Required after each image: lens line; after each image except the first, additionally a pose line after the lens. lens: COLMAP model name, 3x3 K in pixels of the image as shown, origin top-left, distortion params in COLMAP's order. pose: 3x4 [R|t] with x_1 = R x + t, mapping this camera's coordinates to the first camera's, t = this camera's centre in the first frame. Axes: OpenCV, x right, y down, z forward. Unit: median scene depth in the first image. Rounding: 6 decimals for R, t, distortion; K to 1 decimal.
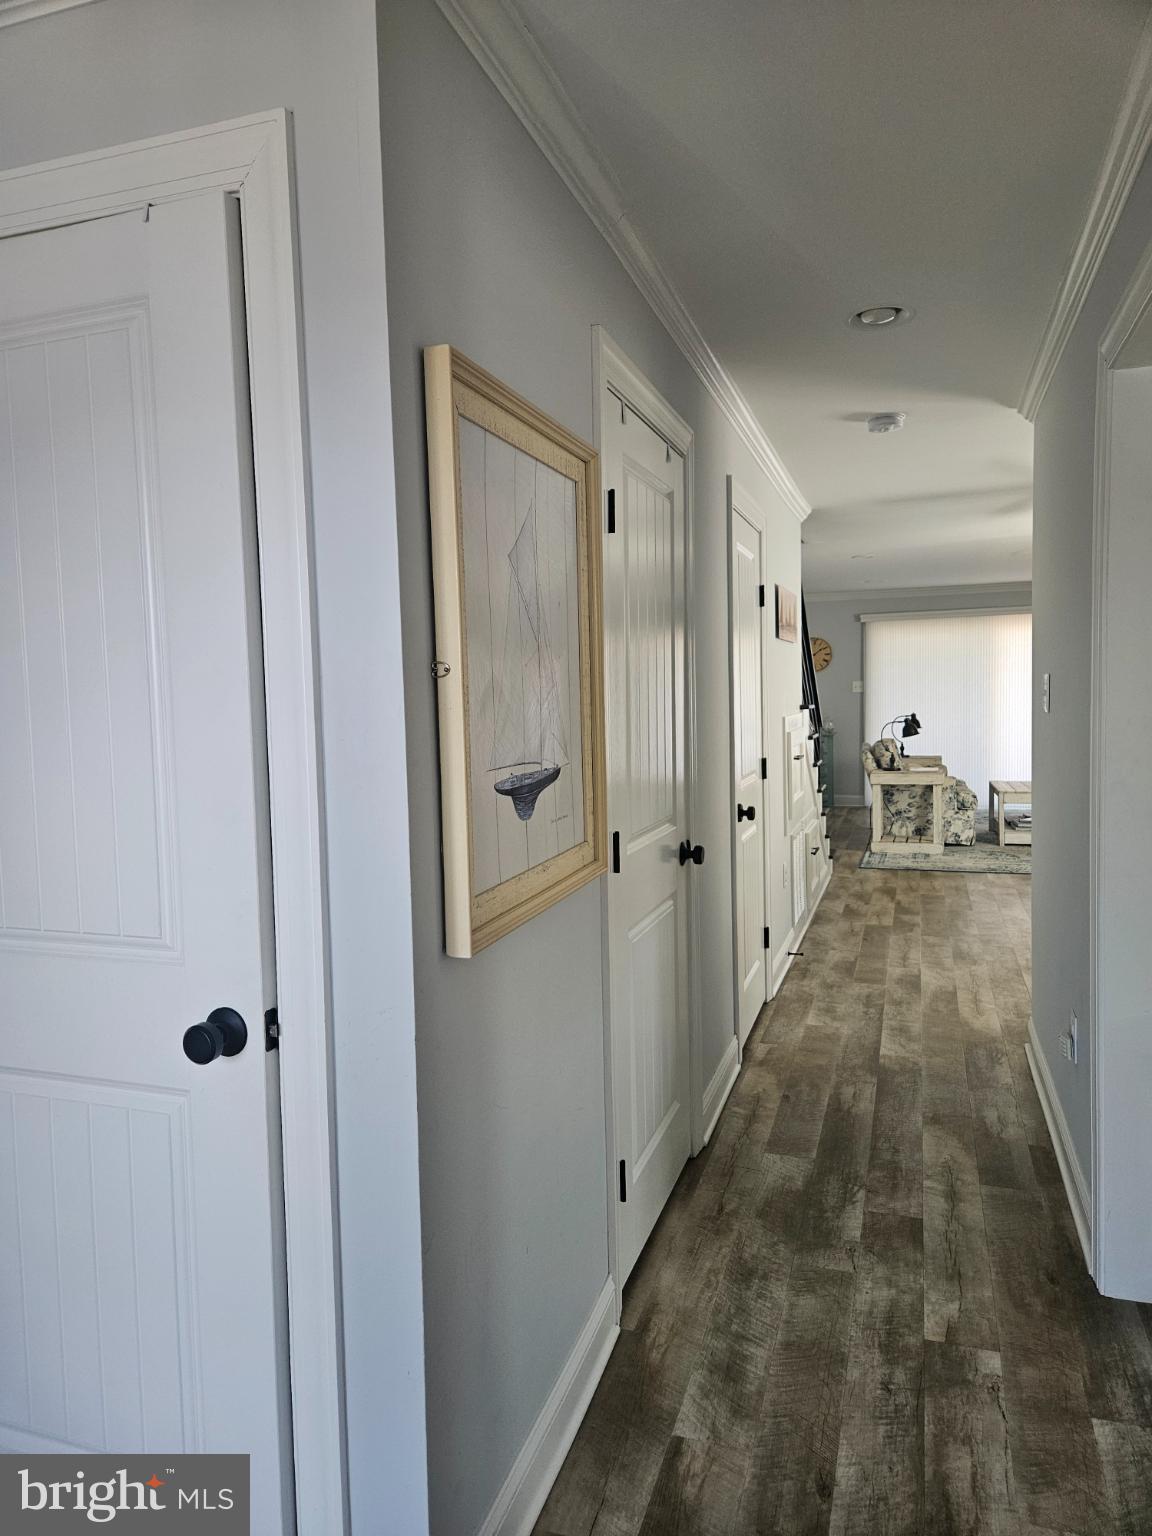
lens RADIAL K [[1034.4, 0, 576.1], [0, 1034.4, 768.9], [0, 0, 1]] dist [0.084220, -0.070418]
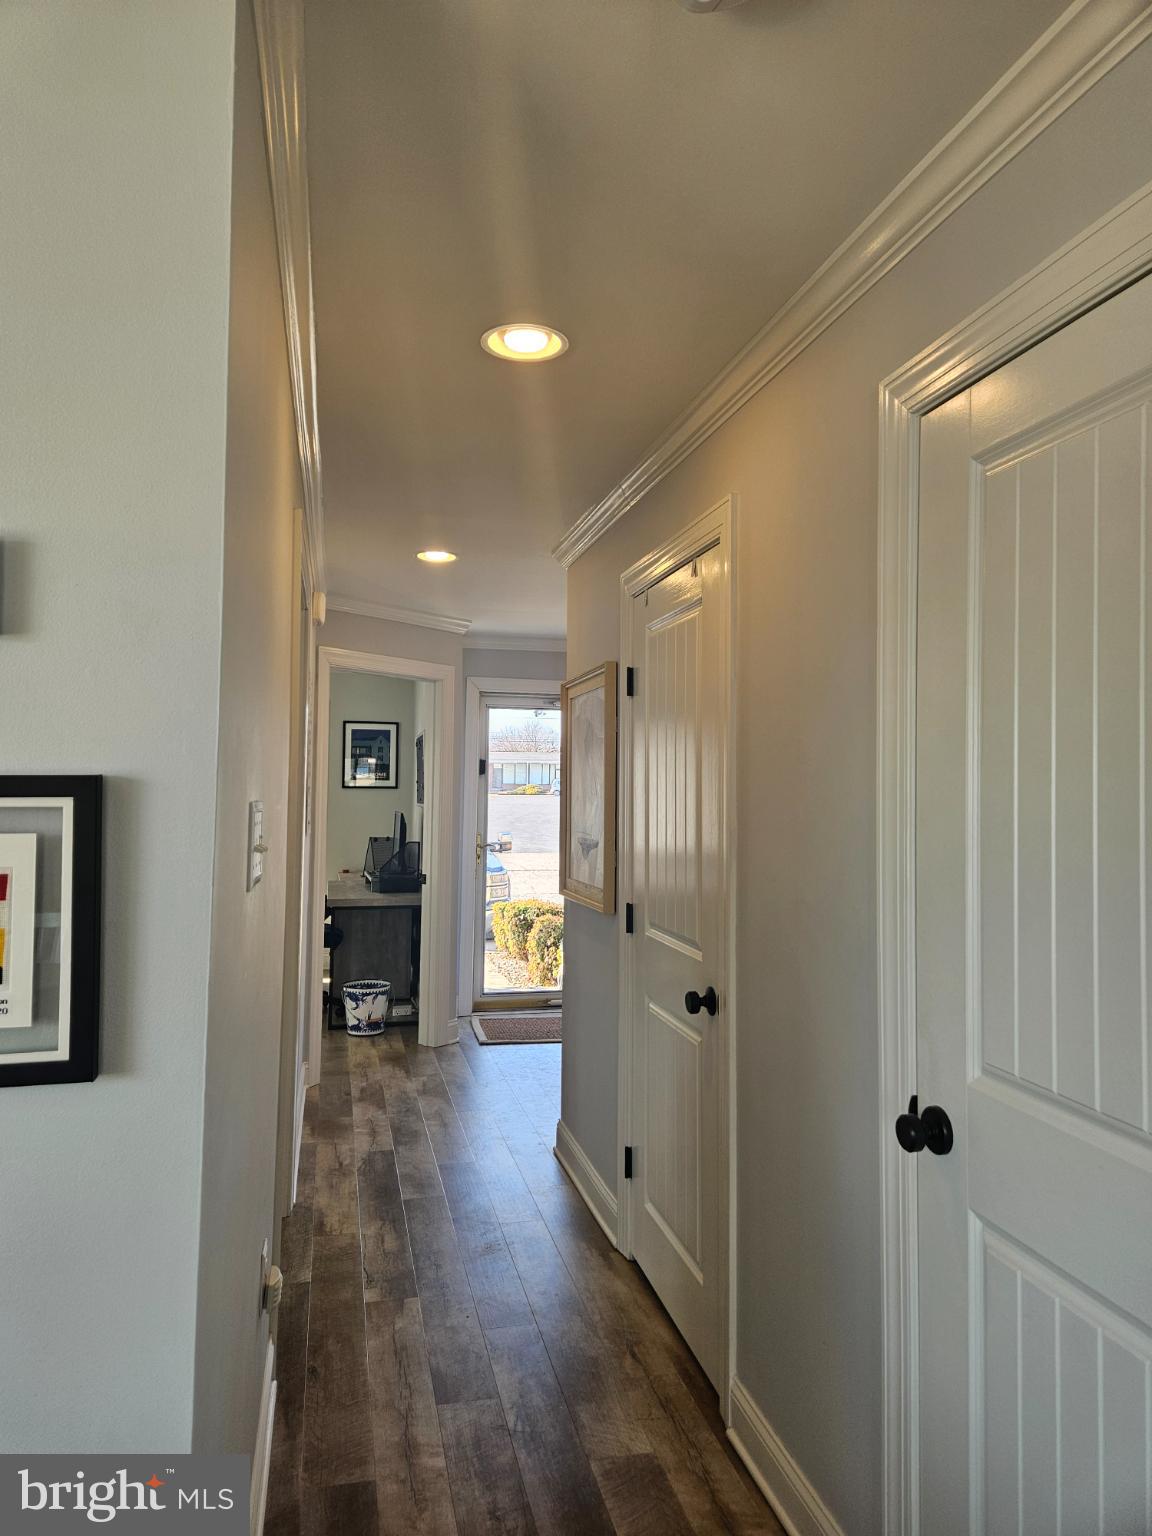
lens RADIAL K [[1034.4, 0, 576.1], [0, 1034.4, 768.0], [0, 0, 1]] dist [0.084220, -0.070418]
pose [[-0.853055, 0.004084, -0.521805, 0.726138], [-0.028964, 0.998057, 0.055161, -0.174551], [0.521017, 0.062169, -0.851279, 1.873616]]
